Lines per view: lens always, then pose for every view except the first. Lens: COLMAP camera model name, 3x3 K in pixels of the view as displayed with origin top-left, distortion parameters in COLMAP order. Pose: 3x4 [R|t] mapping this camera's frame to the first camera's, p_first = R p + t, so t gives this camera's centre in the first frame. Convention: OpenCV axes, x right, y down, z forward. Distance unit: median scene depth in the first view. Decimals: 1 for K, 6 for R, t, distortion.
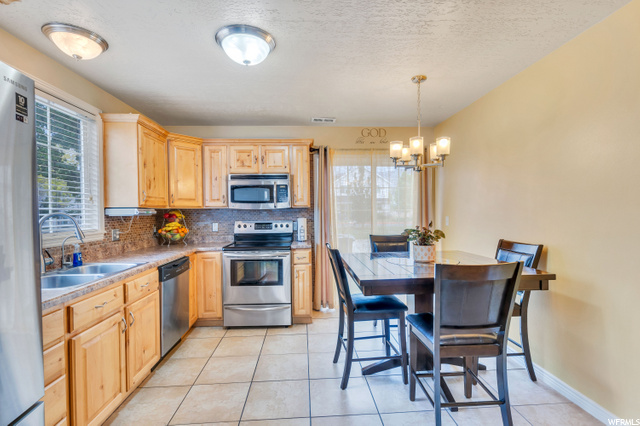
lens RADIAL K [[305.7, 0, 319.8], [0, 305.7, 213.5], [0, 0, 1]] dist [0.002138, -0.000009]
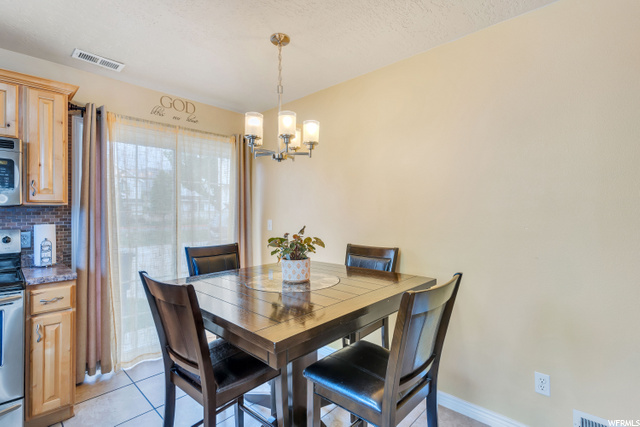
lens RADIAL K [[305.7, 0, 318.9], [0, 305.7, 208.8], [0, 0, 1]] dist [0.002138, -0.000009]
pose [[0.726882, 0.017643, 0.686536, -0.091047], [0.000138, 0.999666, -0.025836, 0.001008], [-0.686763, 0.018874, 0.726637, 0.297446]]
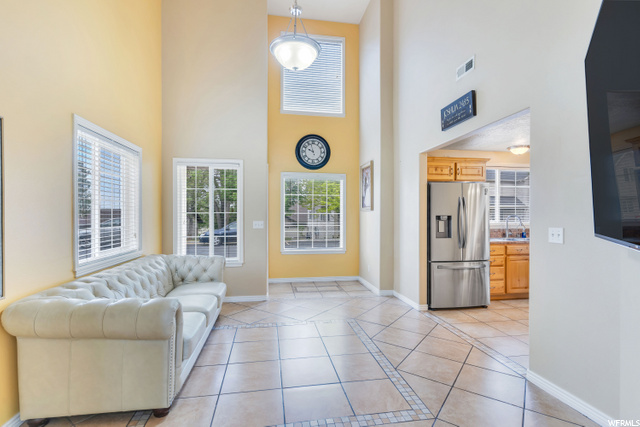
lens RADIAL K [[305.7, 0, 320.7], [0, 305.7, 215.0], [0, 0, 1]] dist [0.002138, -0.000009]
pose [[0.117416, 0.012478, -0.993004, 0.903336], [-0.009559, 0.999889, 0.011434, -0.011246], [0.993037, 0.008150, 0.117522, -0.547151]]
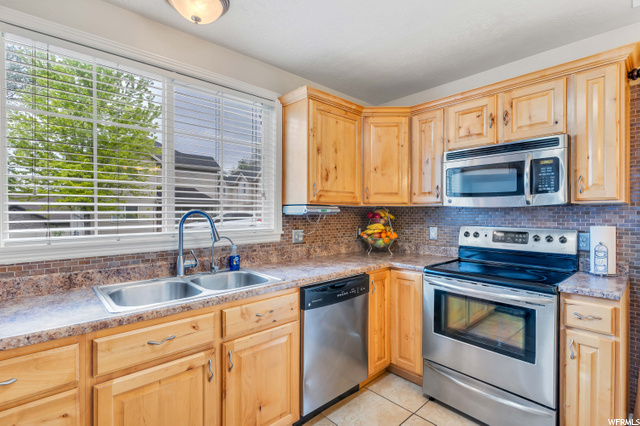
lens RADIAL K [[305.7, 0, 320.8], [0, 305.7, 212.4], [0, 0, 1]] dist [0.002138, -0.000009]
pose [[0.637553, 0.014043, -0.770278, 0.032576], [-0.013095, 0.999887, 0.007390, -0.004282], [0.770295, 0.005376, 0.637665, 0.421222]]
